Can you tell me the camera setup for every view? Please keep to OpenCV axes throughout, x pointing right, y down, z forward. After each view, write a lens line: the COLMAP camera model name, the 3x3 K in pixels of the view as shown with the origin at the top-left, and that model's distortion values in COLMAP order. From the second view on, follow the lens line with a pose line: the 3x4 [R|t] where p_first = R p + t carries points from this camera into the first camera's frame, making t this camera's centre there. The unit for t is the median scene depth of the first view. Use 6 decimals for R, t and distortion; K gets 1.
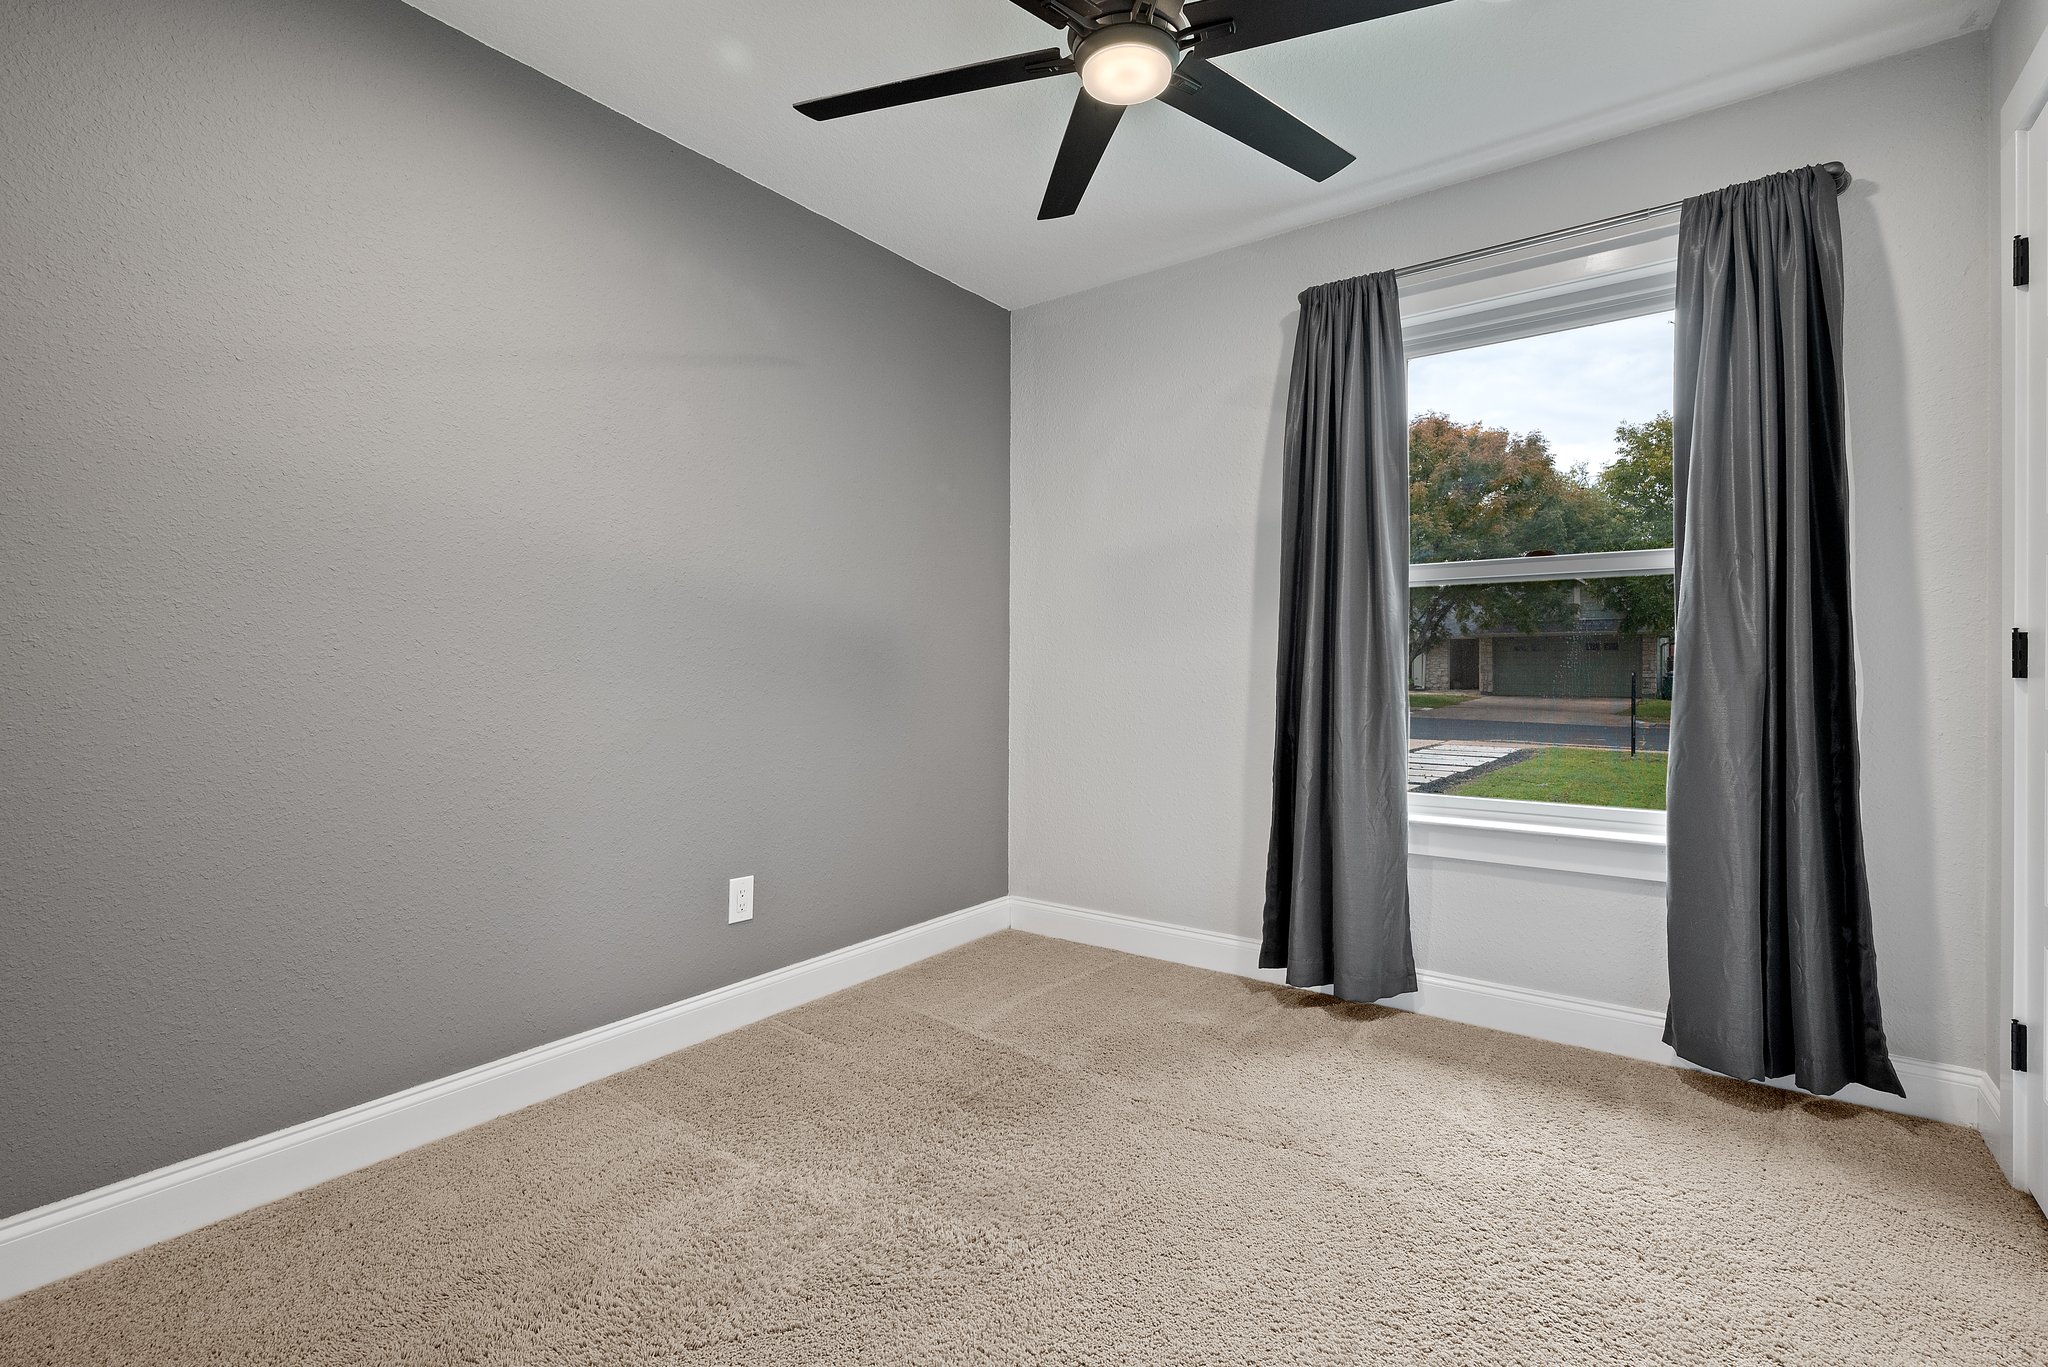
lens RADIAL K [[914.8, 0, 1014.3], [0, 914.8, 671.6], [0, 0, 1]] dist [0.001140, -0.000528]
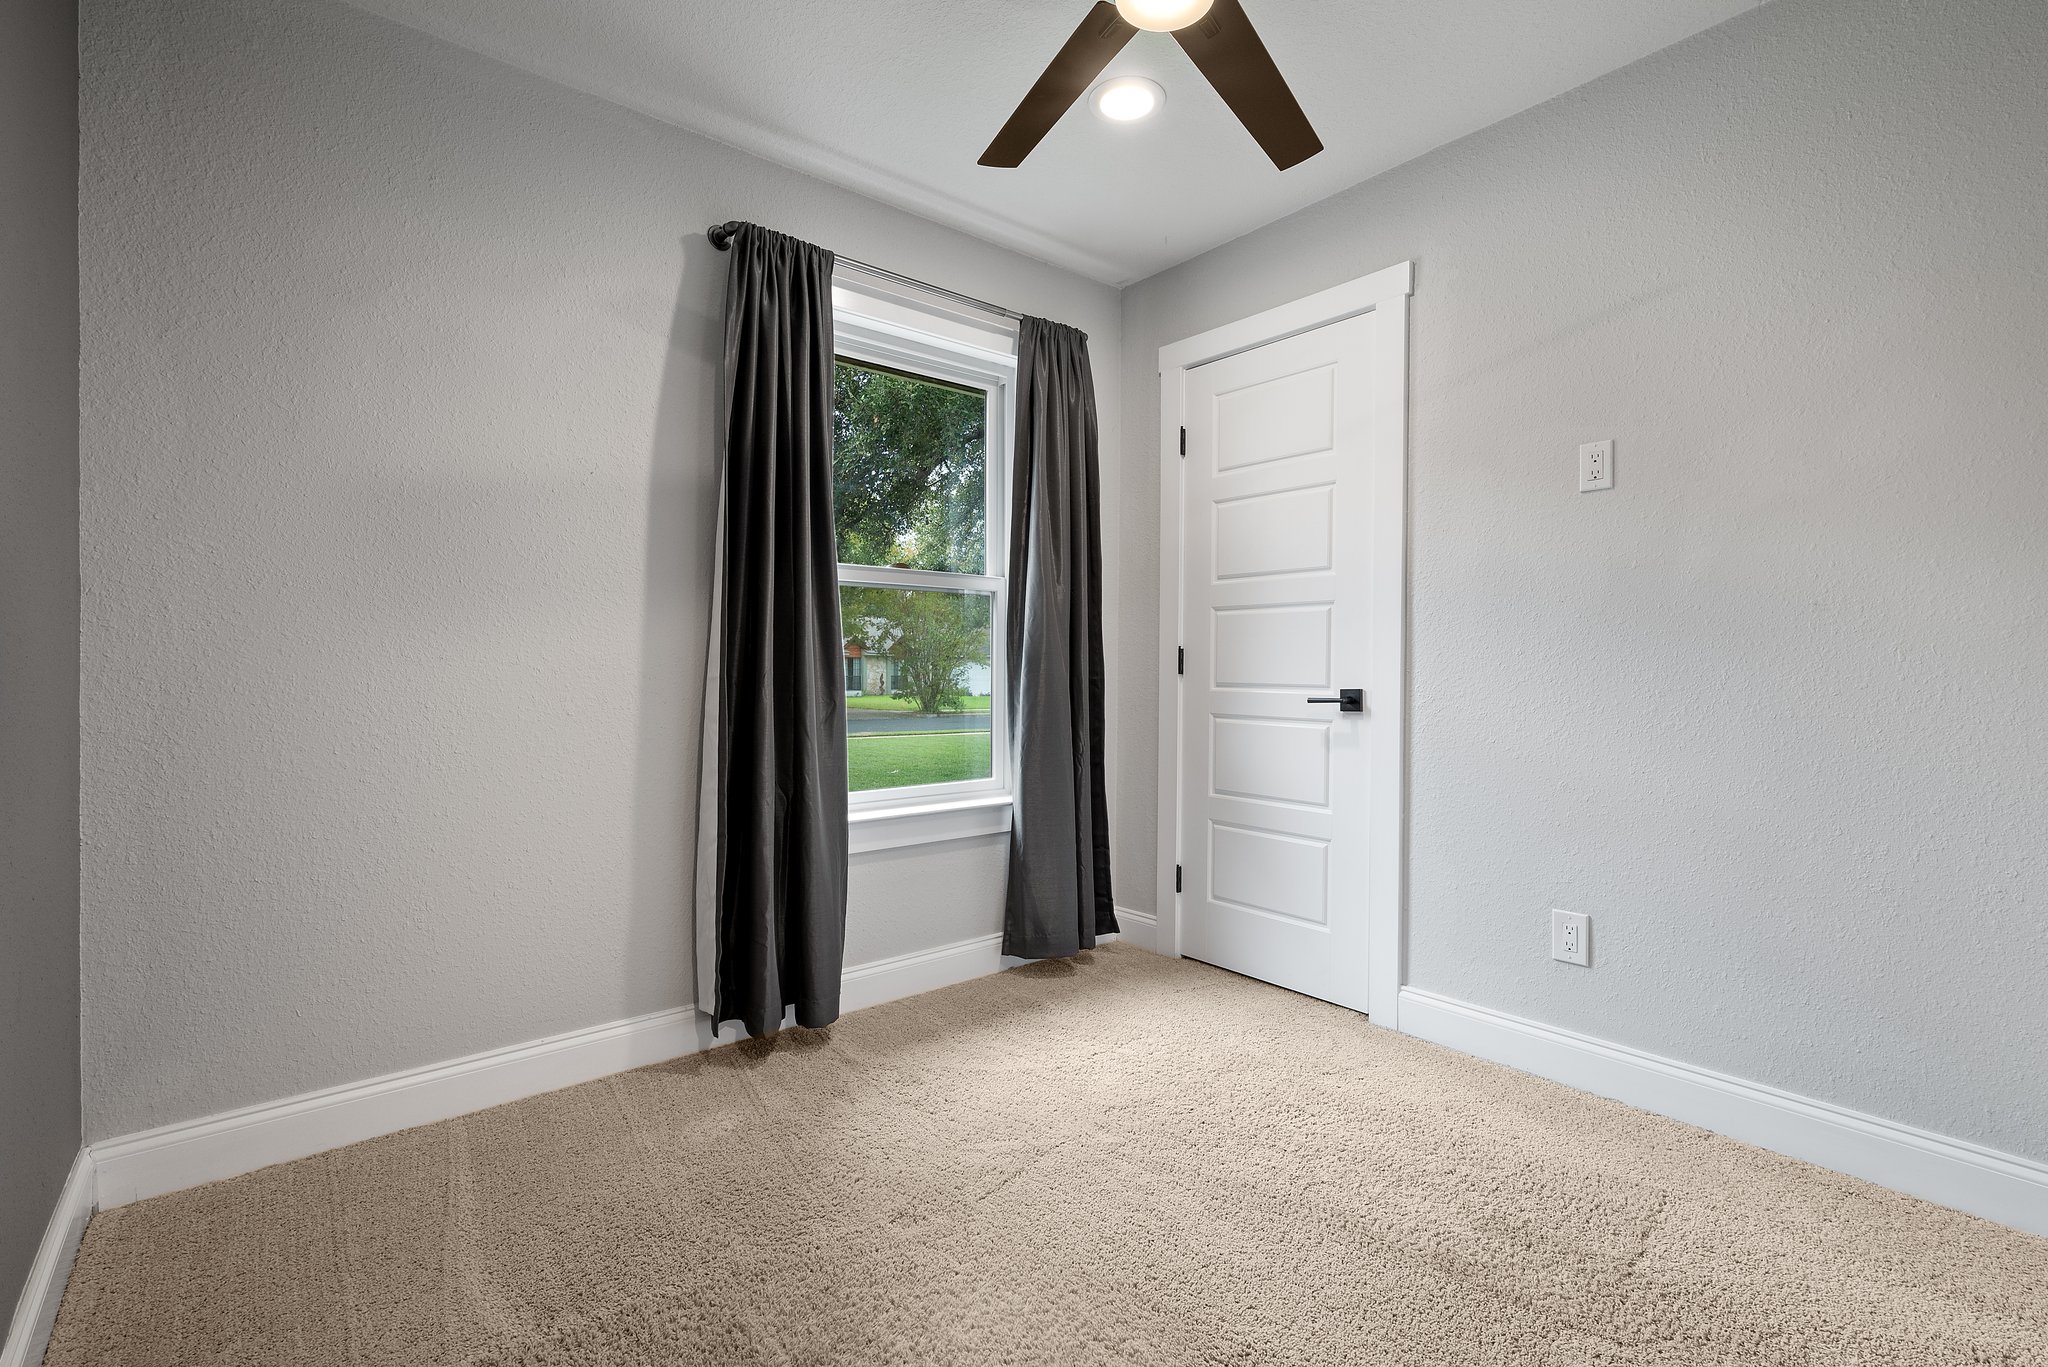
lens RADIAL K [[914.8, 0, 1023.3], [0, 914.8, 684.8], [0, 0, 1]] dist [0.001140, -0.000528]
pose [[0.245359, -0.010971, 0.969370, -0.502374], [0.005187, 0.999937, 0.010004, 0.006998], [-0.969418, 0.002574, 0.245400, 0.604452]]
